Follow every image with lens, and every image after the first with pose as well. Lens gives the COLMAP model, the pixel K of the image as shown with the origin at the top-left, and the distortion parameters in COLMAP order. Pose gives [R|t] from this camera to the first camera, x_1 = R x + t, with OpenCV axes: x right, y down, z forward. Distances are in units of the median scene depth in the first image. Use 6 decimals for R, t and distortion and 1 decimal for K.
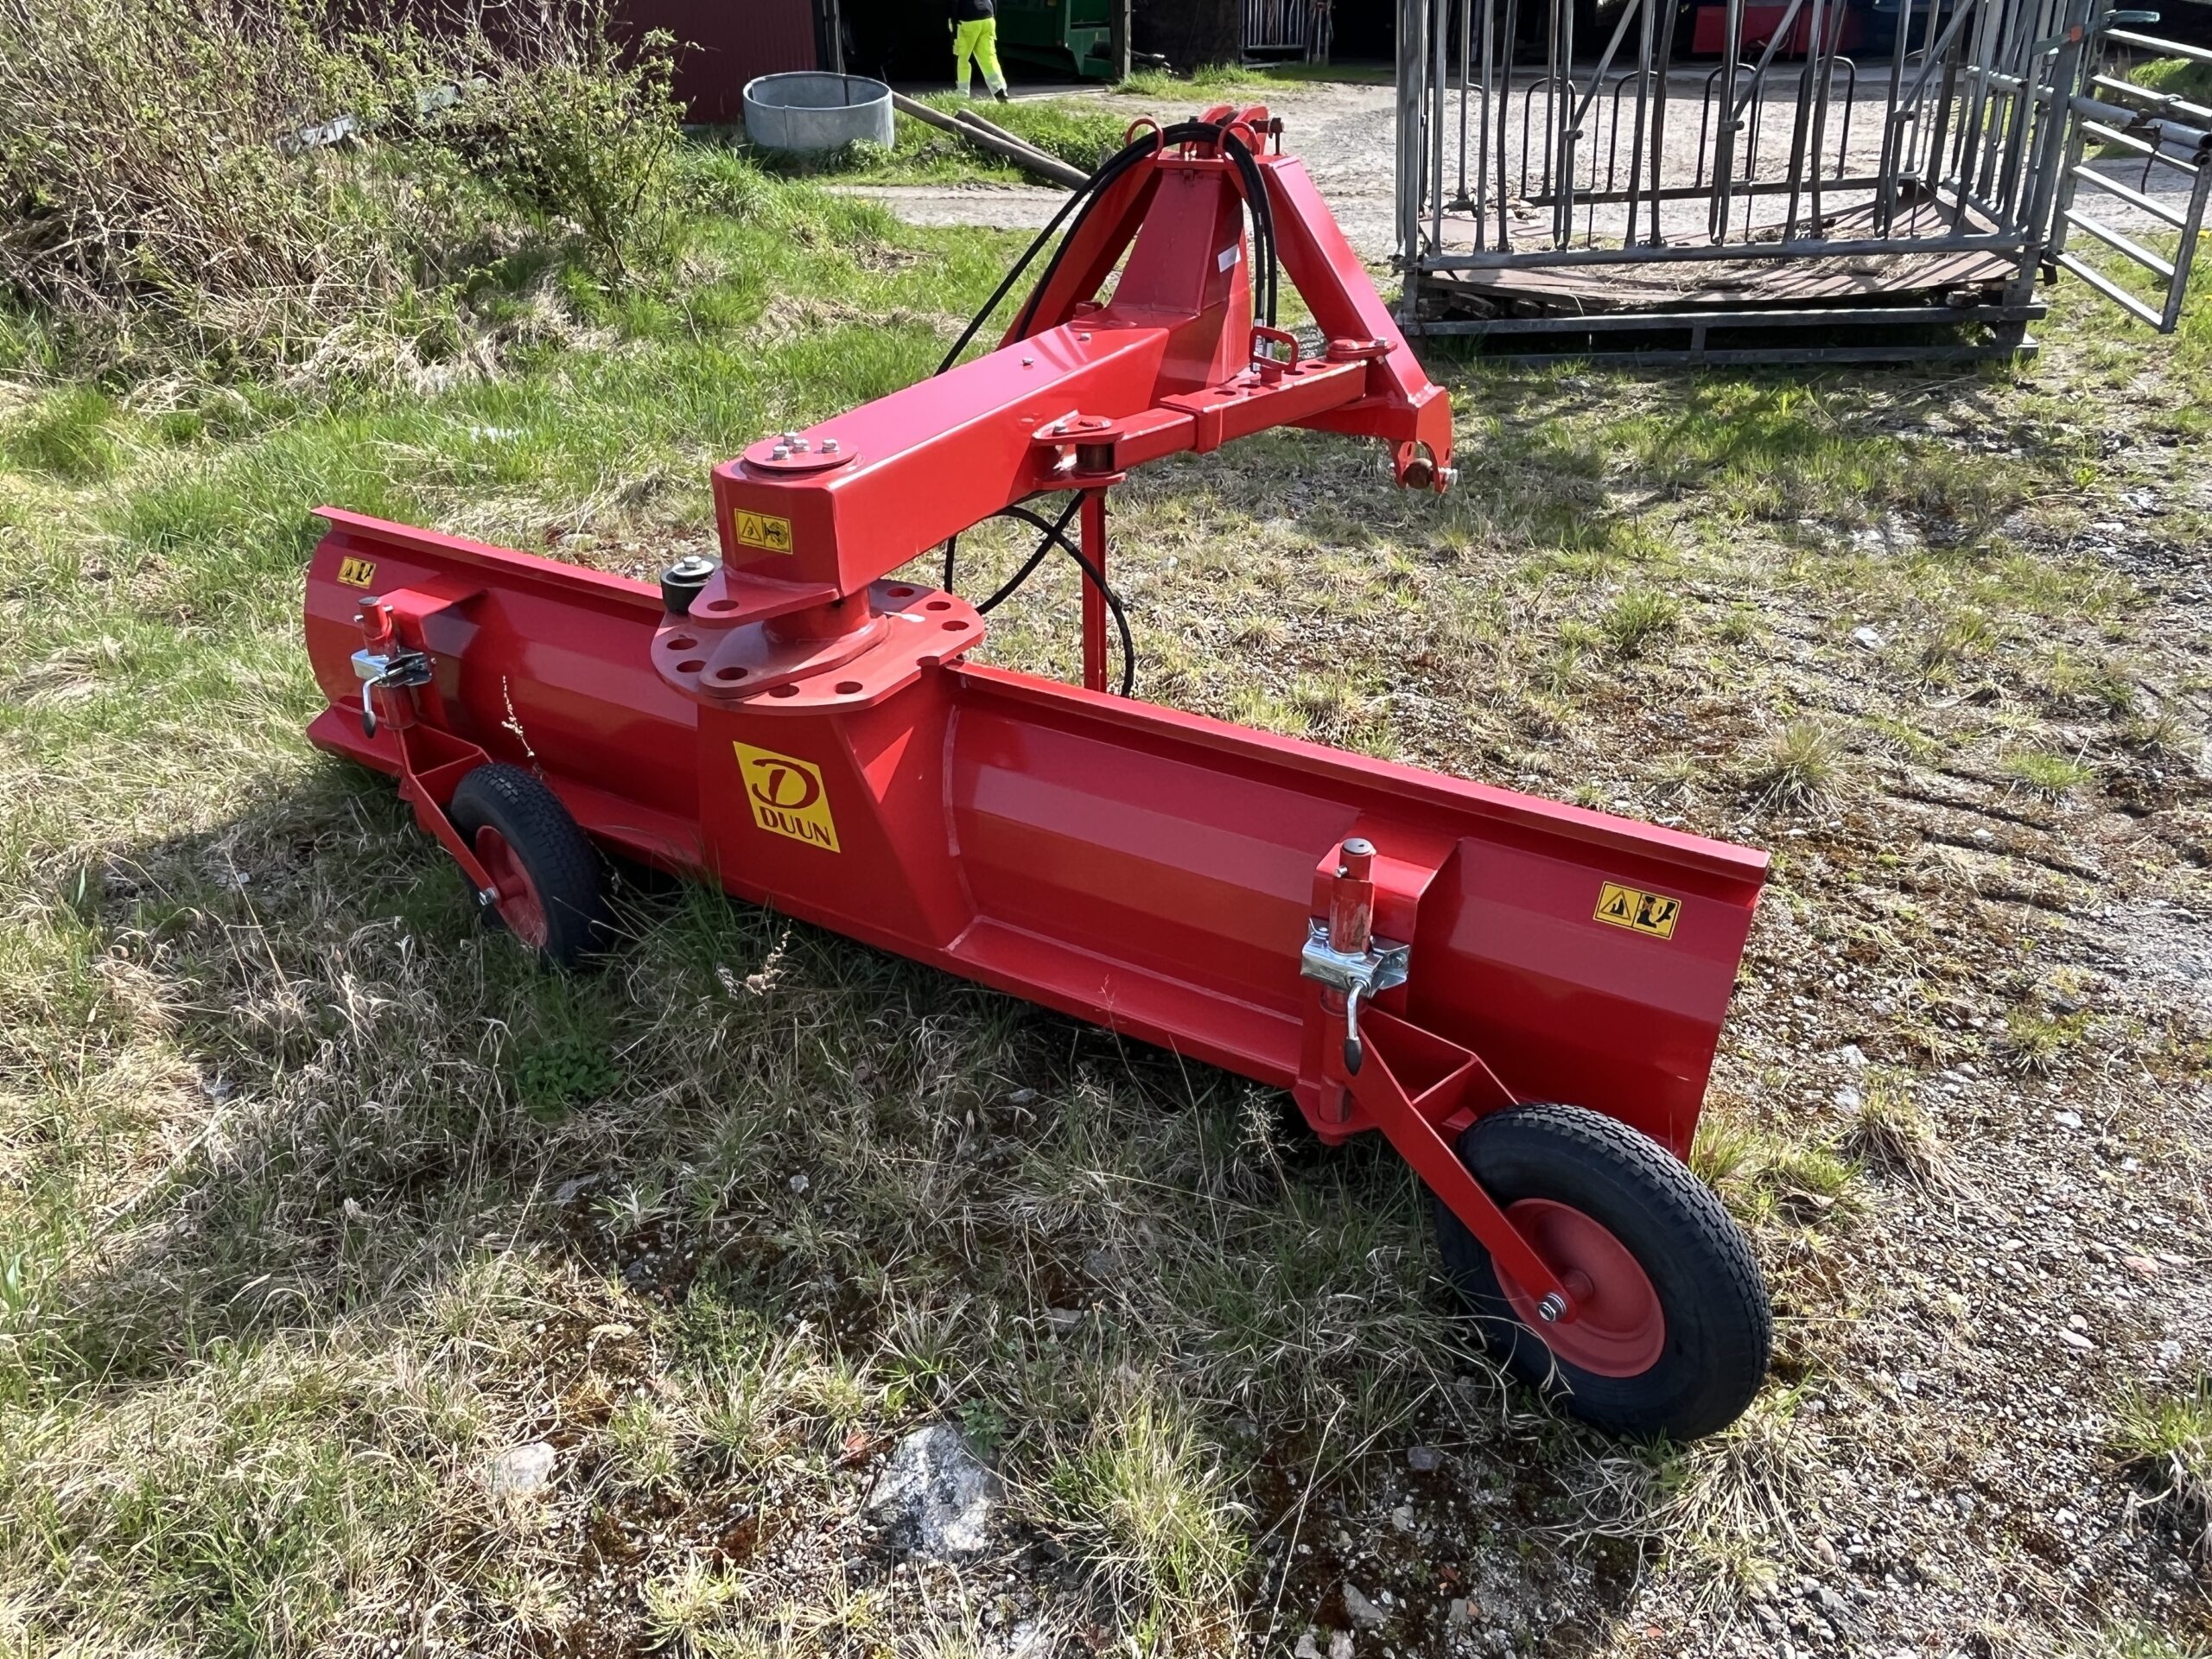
lens RADIAL K [[1497.0, 0, 1106.0], [0, 1497.0, 829.5], [0, 0, 1]] dist [0.000794, -0.000056]
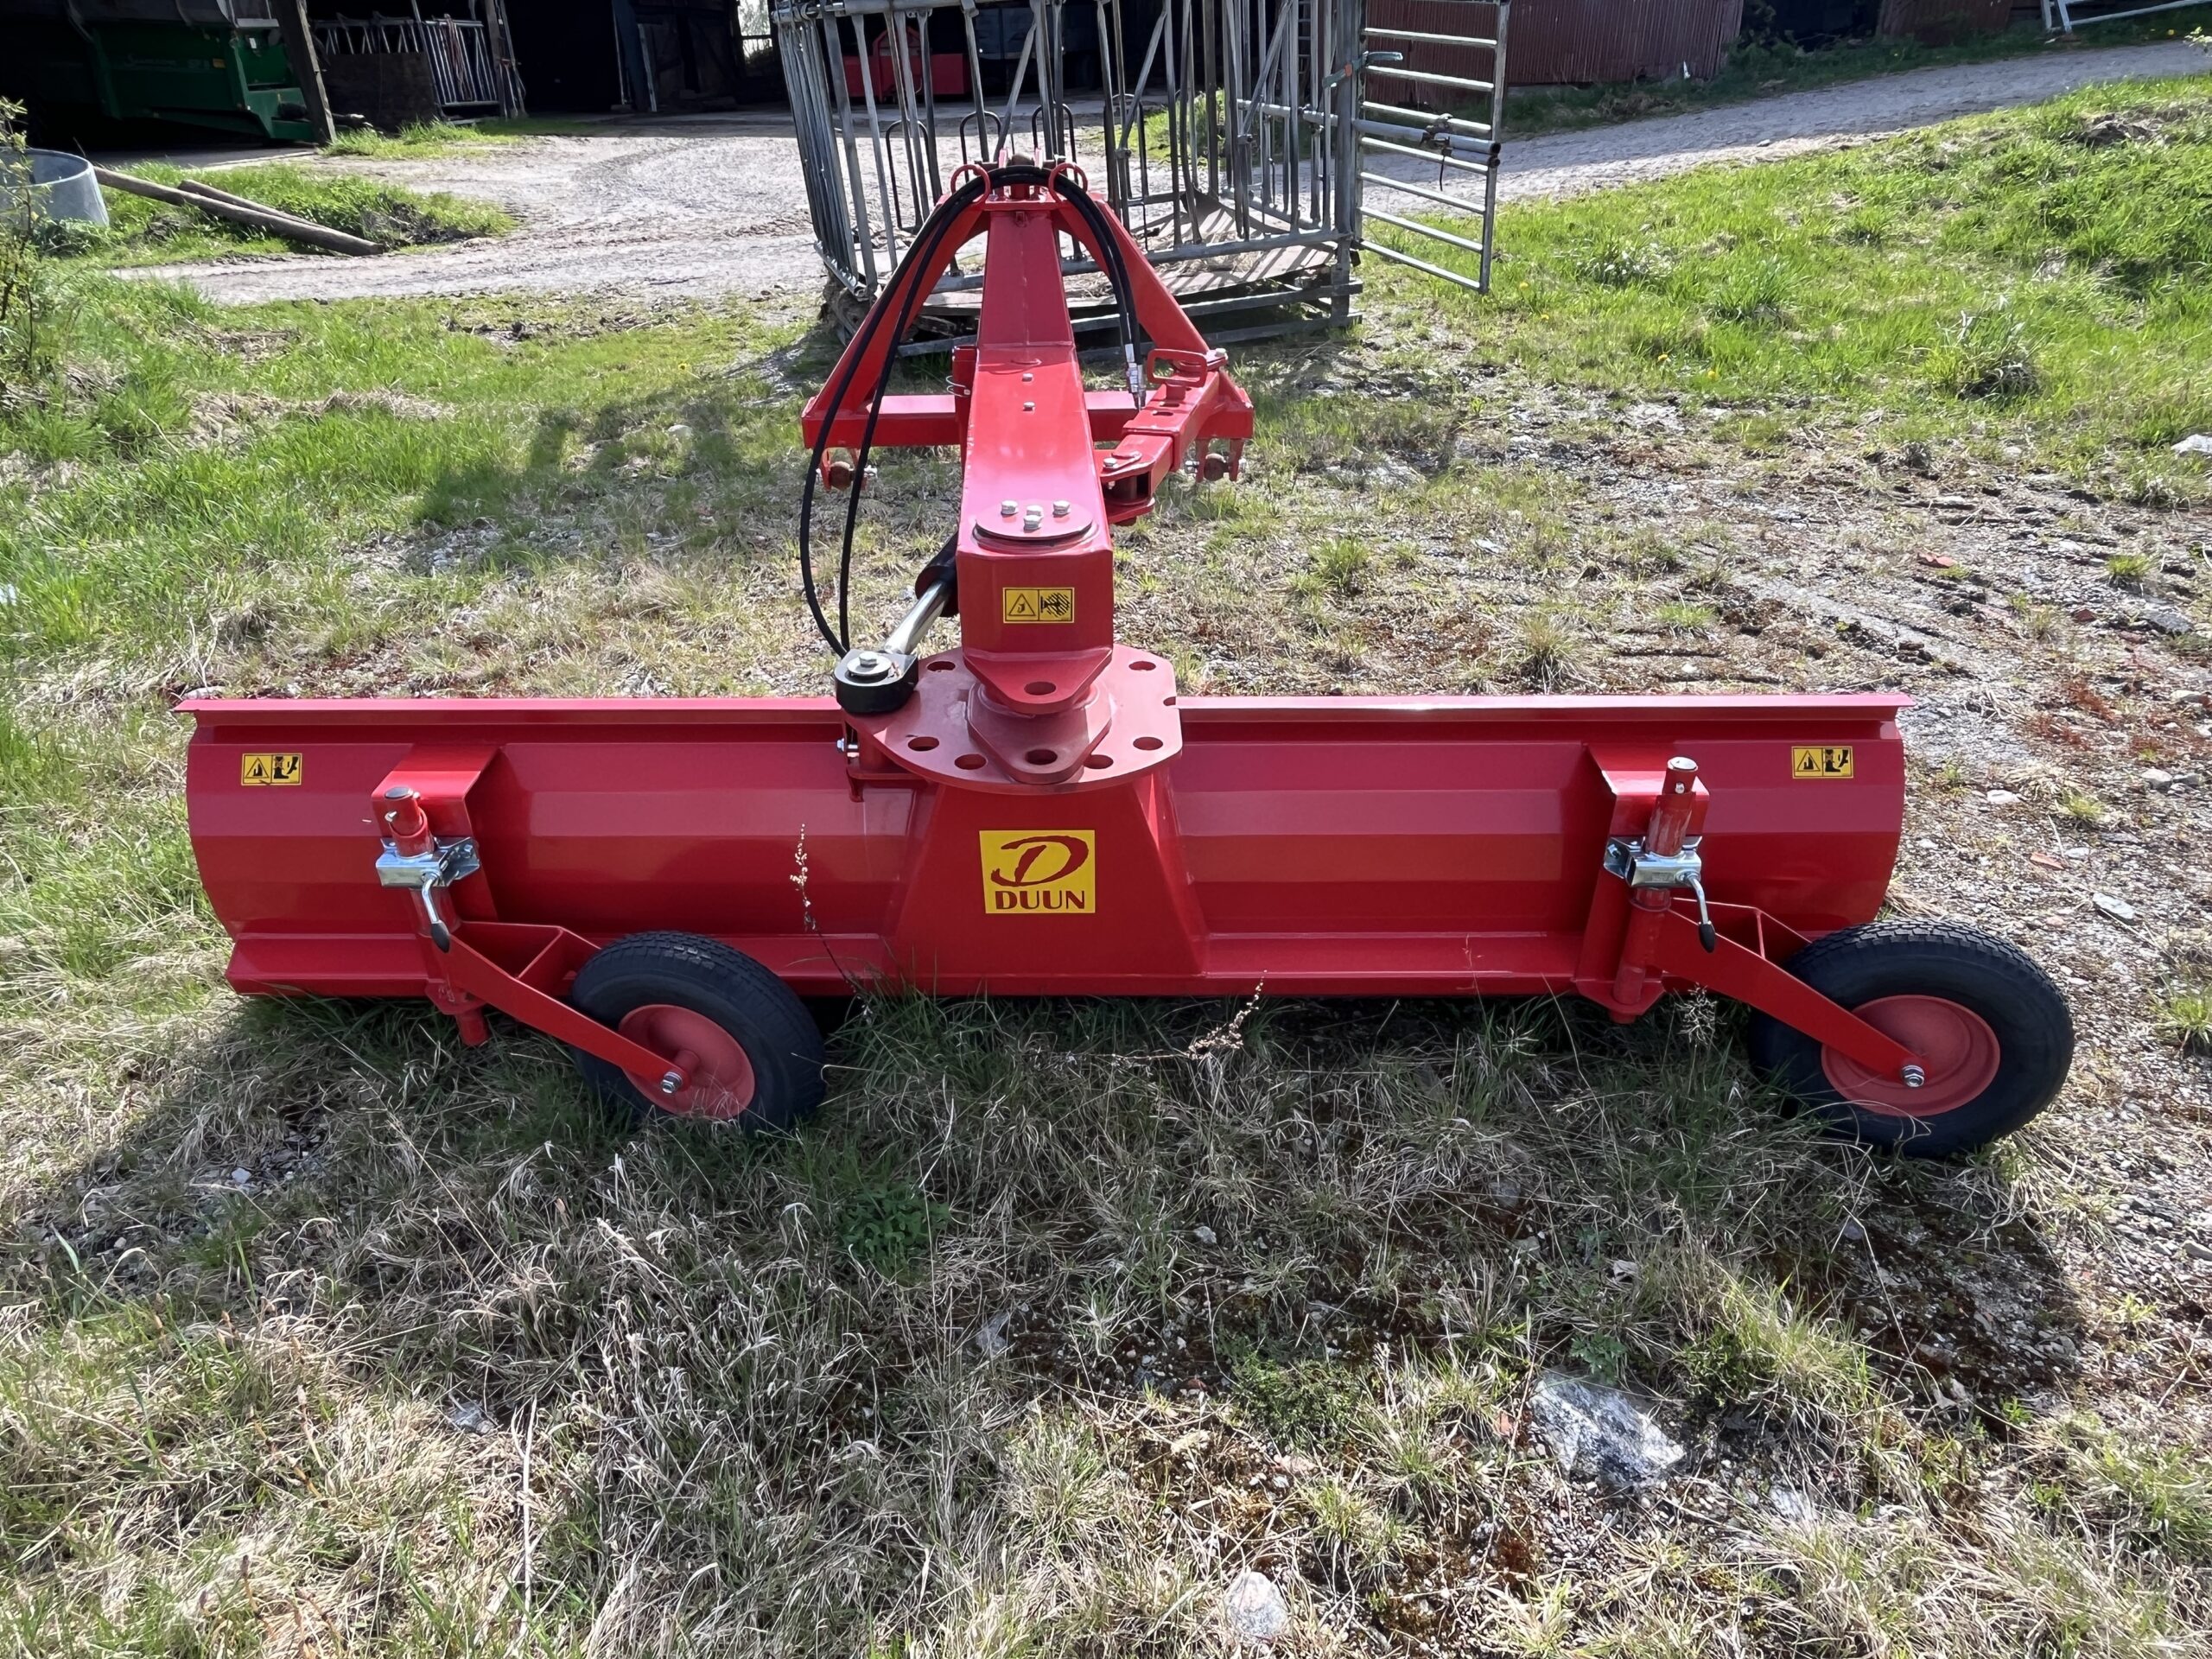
lens RADIAL K [[1336.8, 0, 1106.0], [0, 1336.8, 829.5], [0, 0, 1]] dist [0.007947, -0.010139]
pose [[0.868178, -0.258495, 0.423612, -0.402660], [0.250324, 0.965179, 0.075938, -0.078098], [-0.428491, 0.040112, 0.902655, 0.145645]]
